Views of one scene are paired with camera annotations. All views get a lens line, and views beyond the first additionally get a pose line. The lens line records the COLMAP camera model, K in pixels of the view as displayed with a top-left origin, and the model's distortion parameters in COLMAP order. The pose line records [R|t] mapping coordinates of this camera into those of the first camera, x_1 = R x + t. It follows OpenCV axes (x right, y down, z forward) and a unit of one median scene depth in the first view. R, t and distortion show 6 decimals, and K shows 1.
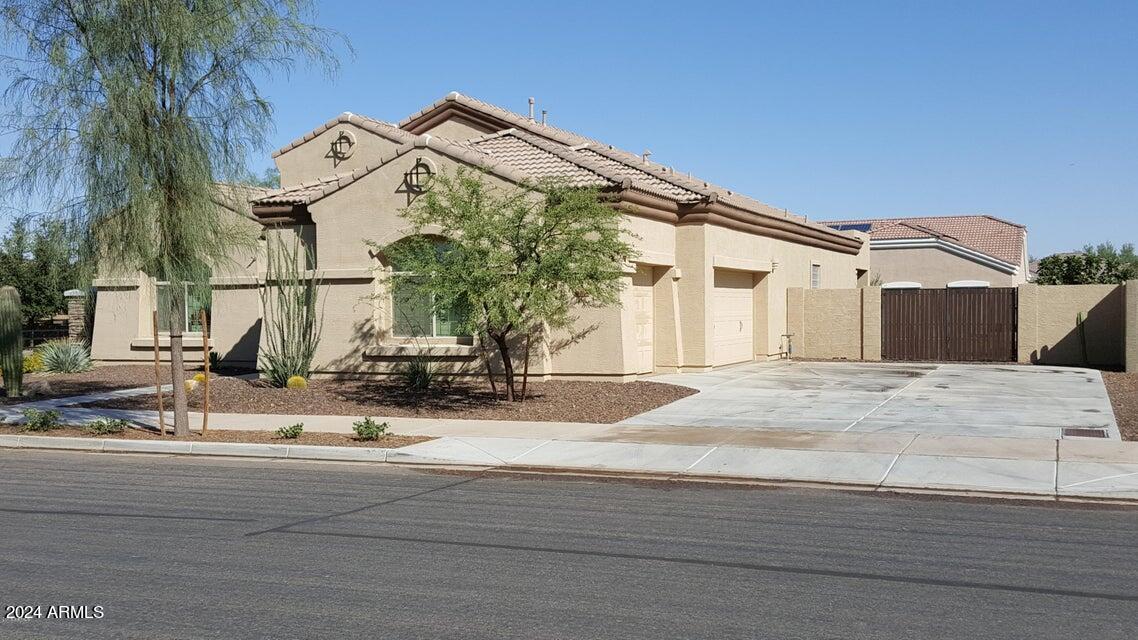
lens RADIAL K [[845.4, 0, 569.1], [0, 845.4, 315.3], [0, 0, 1]] dist [0.016718, -0.022320]
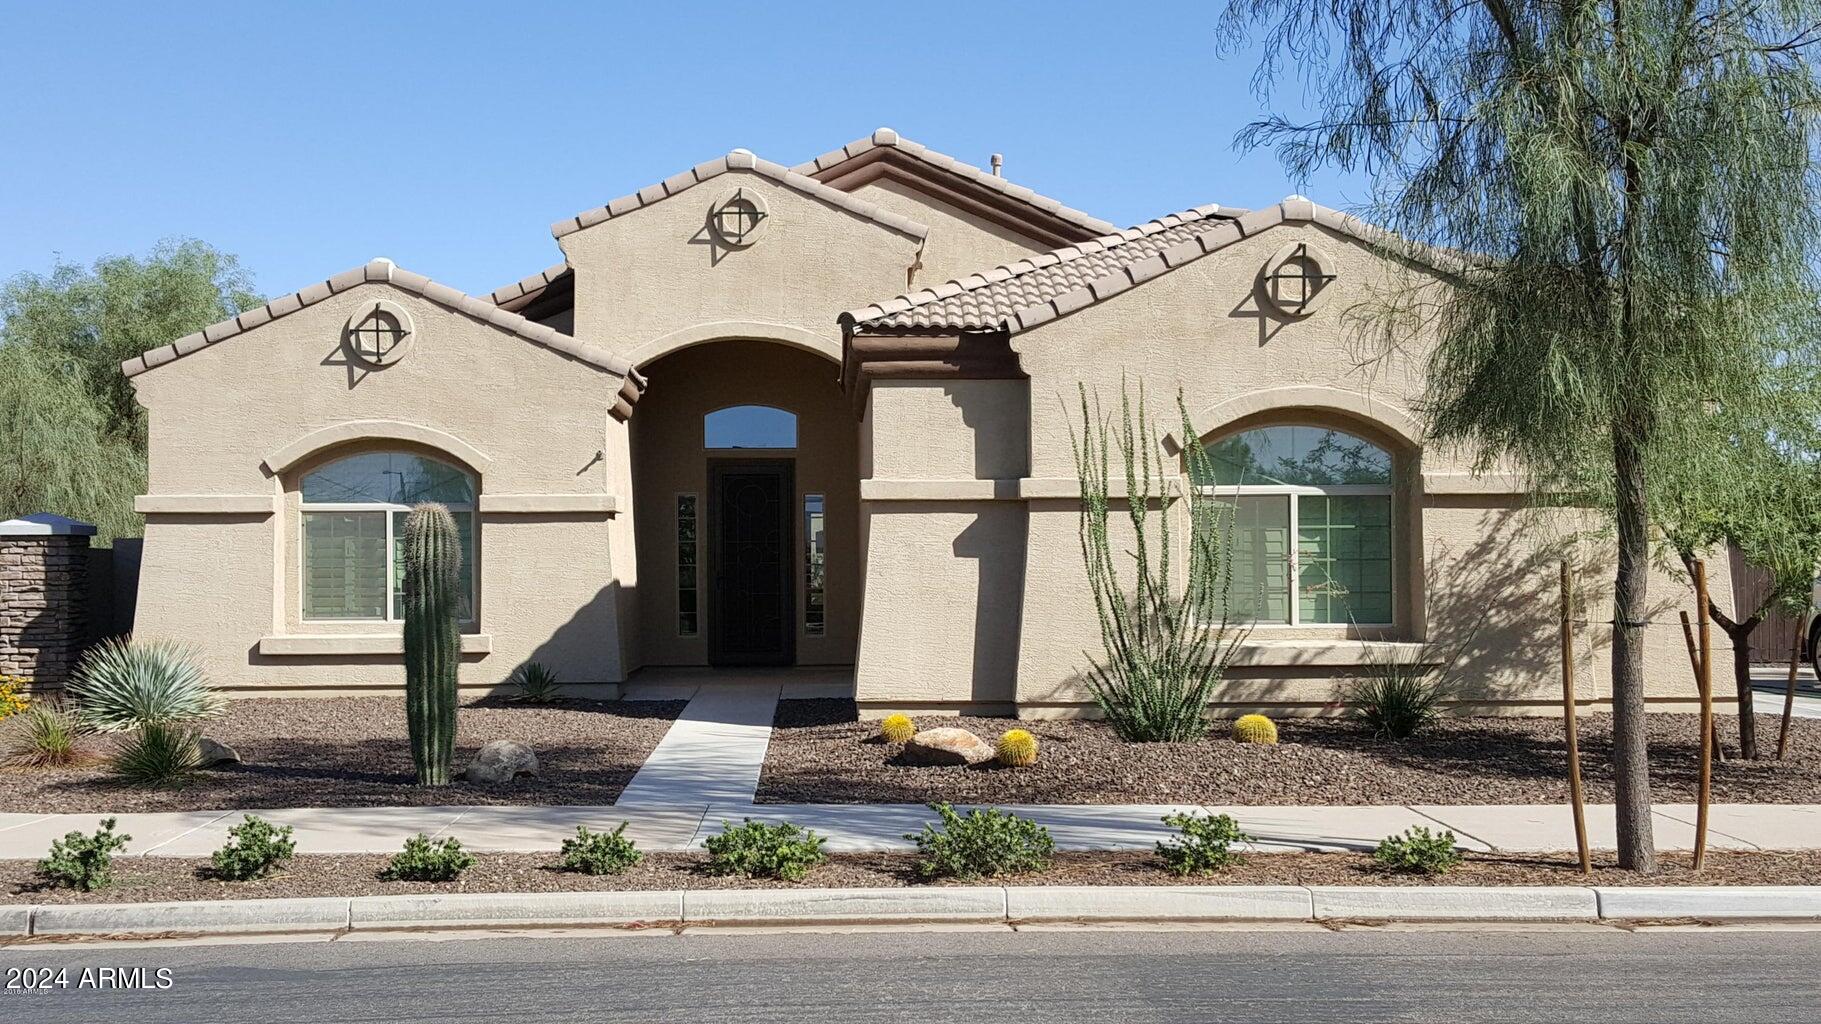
lens RADIAL K [[1544.6, 0, 910.6], [0, 1544.6, 530.3], [0, 0, 1]] dist [0.058504, -0.009265]
pose [[0.960236, 0.010806, 0.278980, -0.590556], [-0.000283, 0.999288, -0.037733, 0.005538], [-0.279189, 0.036154, 0.959555, 0.222910]]
